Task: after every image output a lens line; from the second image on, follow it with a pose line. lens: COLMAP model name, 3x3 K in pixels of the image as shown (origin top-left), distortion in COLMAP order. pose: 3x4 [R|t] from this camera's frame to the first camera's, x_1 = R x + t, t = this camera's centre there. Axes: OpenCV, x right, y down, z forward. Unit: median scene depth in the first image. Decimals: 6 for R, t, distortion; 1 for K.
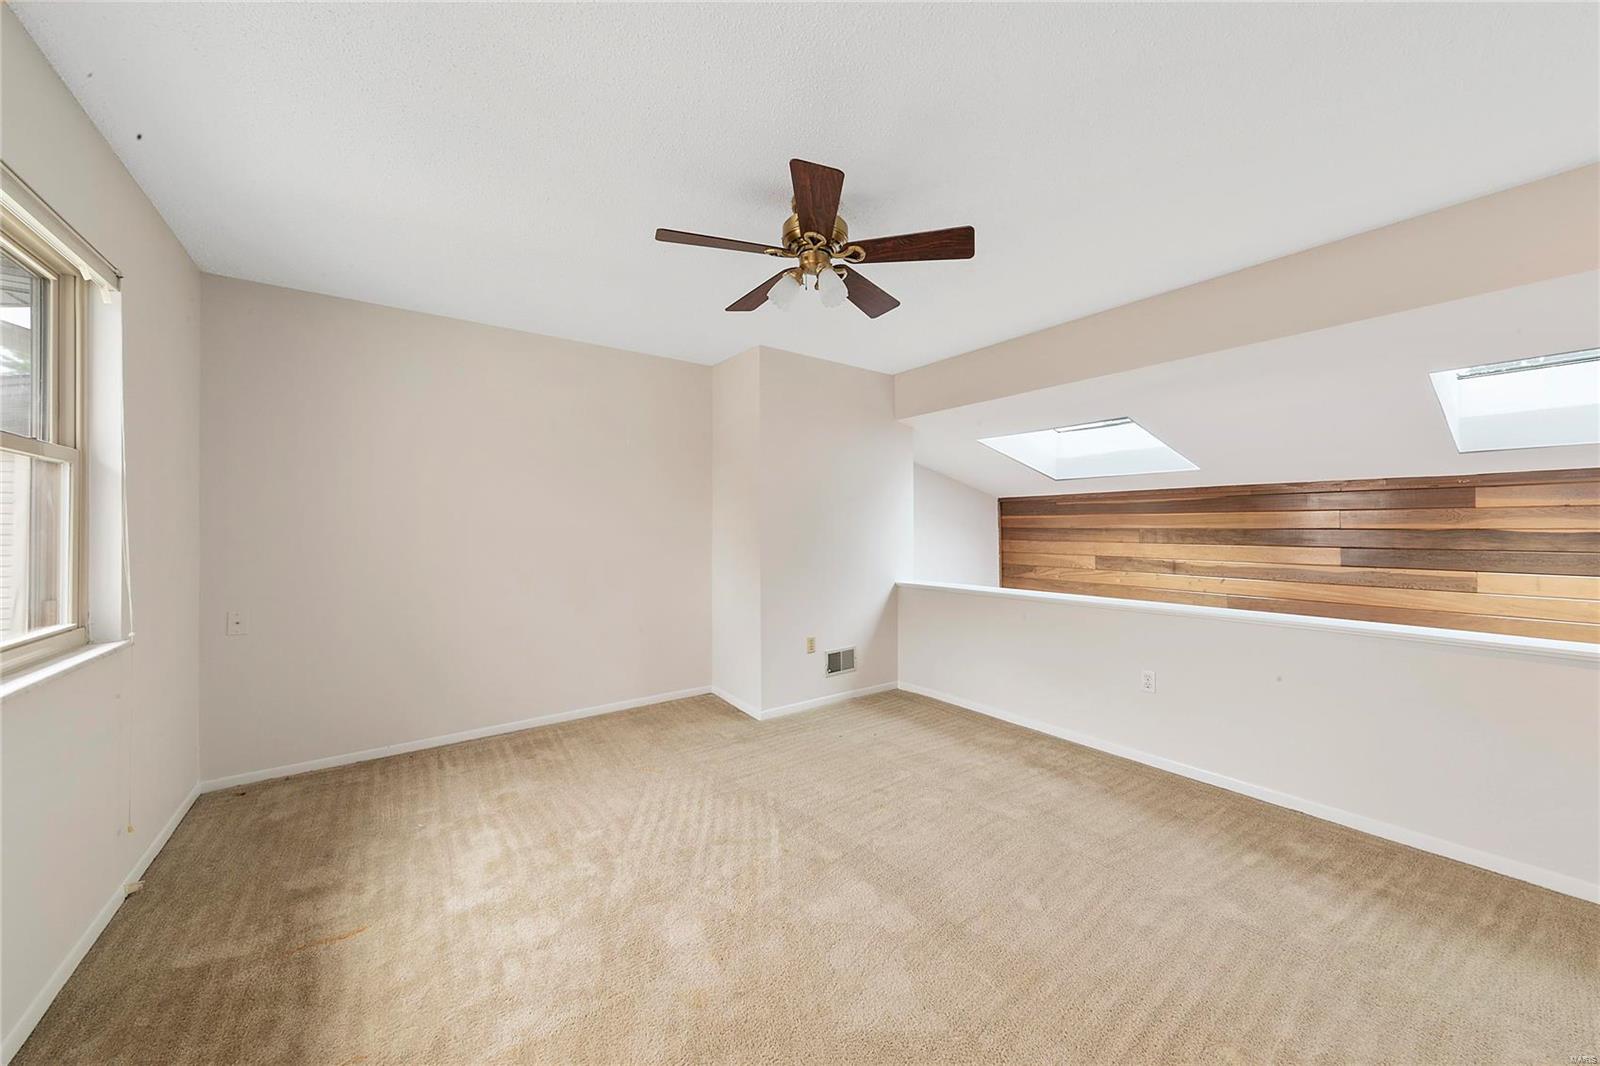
lens RADIAL K [[536.5, 0, 805.8], [0, 536.5, 525.5], [0, 0, 1]] dist [-0.000088, -0.000041]
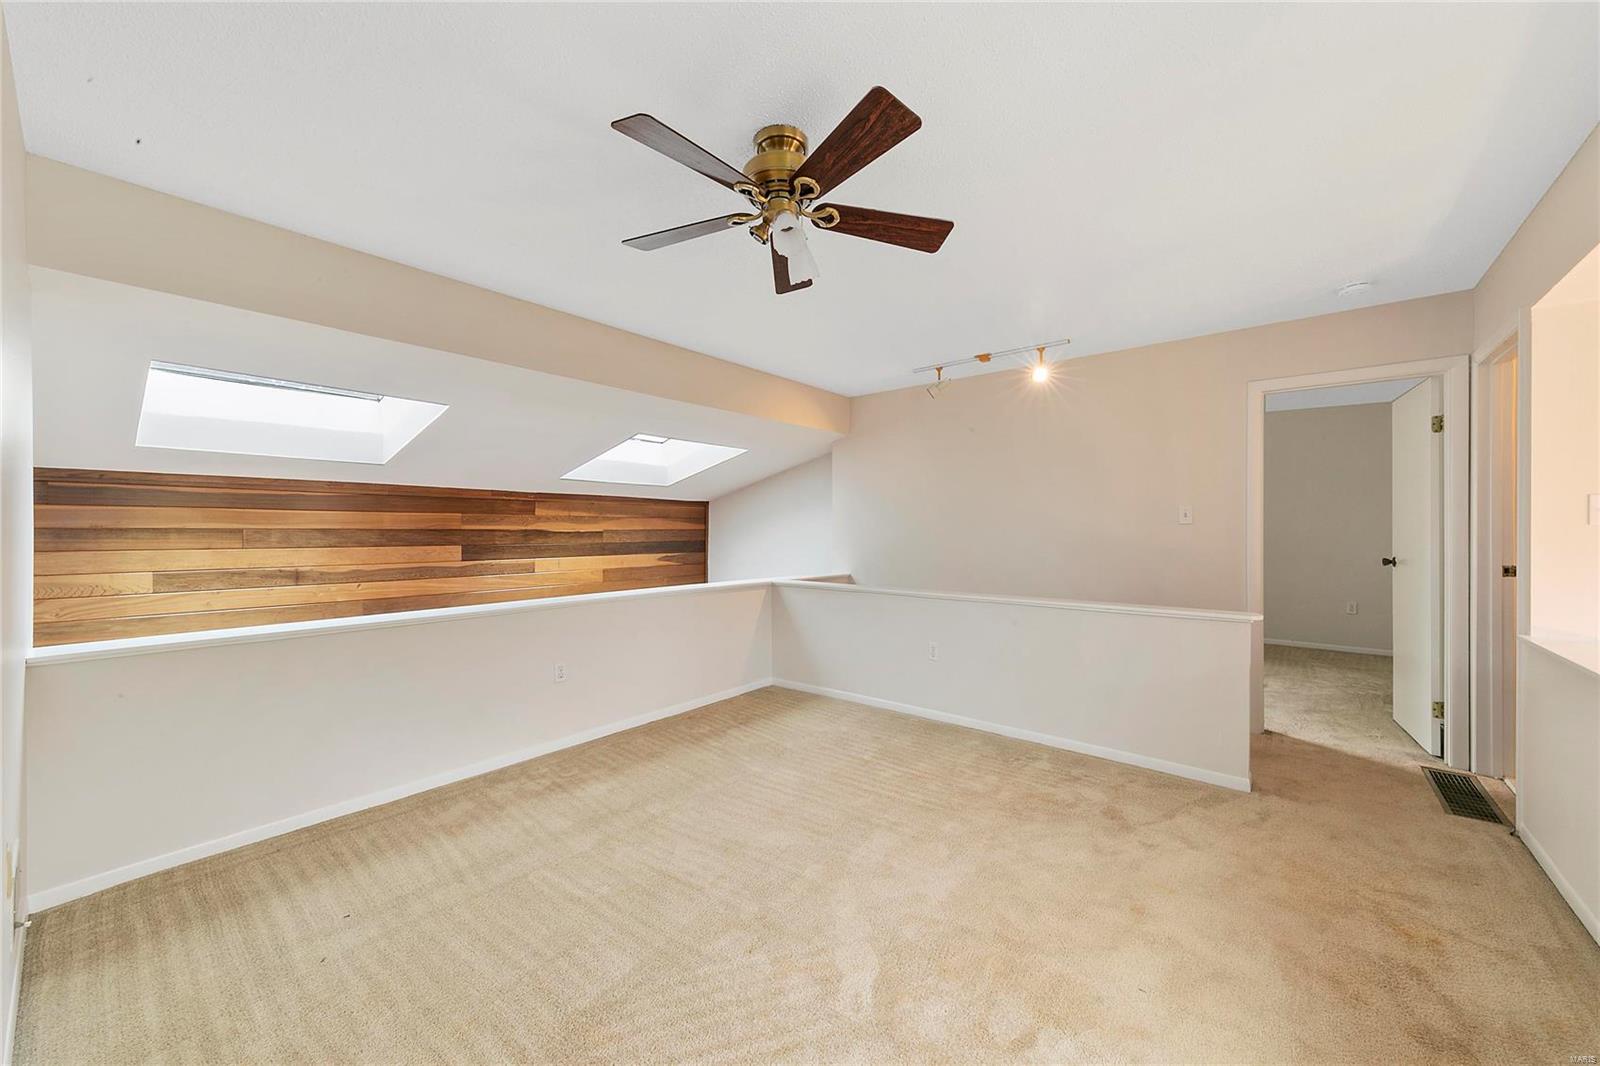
lens RADIAL K [[598.6, 0, 804.5], [0, 598.6, 533.4], [0, 0, 1]] dist [-0.001885, -0.000266]
pose [[-0.232196, -0.009210, 0.972625, -0.411316], [-0.007068, 0.999945, 0.007782, -0.000372], [-0.972643, -0.005067, -0.232249, 0.517972]]
